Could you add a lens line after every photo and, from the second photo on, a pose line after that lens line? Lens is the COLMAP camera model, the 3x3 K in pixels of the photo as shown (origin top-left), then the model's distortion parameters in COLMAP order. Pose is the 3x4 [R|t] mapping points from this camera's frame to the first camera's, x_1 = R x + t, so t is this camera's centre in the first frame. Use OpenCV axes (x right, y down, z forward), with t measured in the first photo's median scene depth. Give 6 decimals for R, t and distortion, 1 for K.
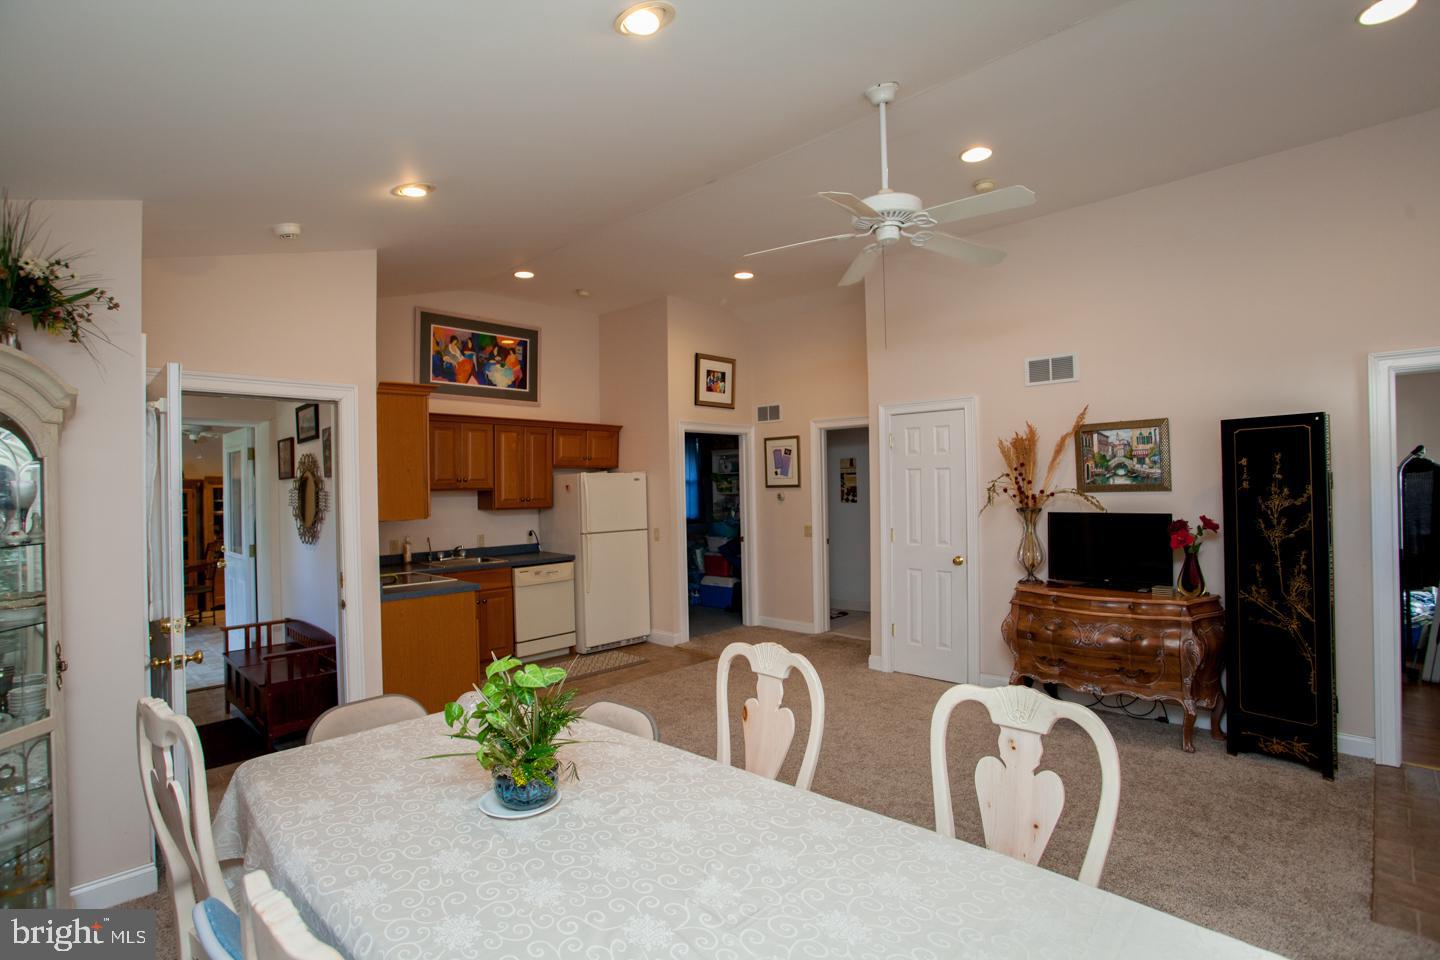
lens RADIAL K [[717.8, 0, 722.7], [0, 717.8, 474.0], [0, 0, 1]] dist [-0.078344, 0.037280]
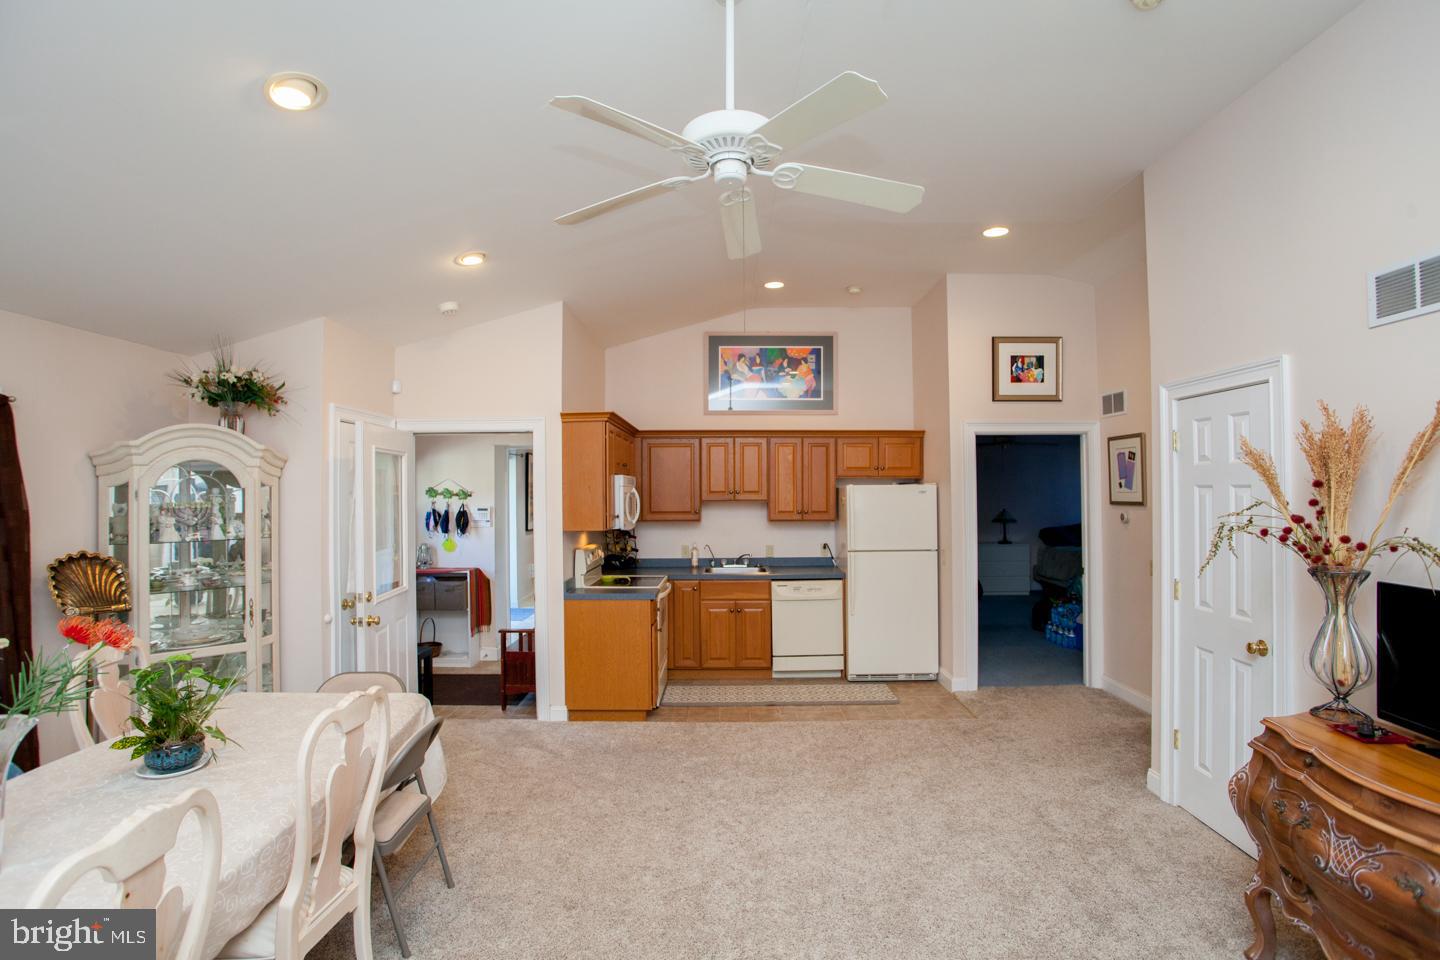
lens RADIAL K [[713.5, 0, 716.9], [0, 713.5, 480.1], [0, 0, 1]] dist [-0.081524, 0.035420]
pose [[0.680448, 0.002047, -0.732793, 0.354117], [0.005911, 0.999948, 0.008283, -0.016526], [0.732772, -0.009968, 0.680401, 0.245302]]
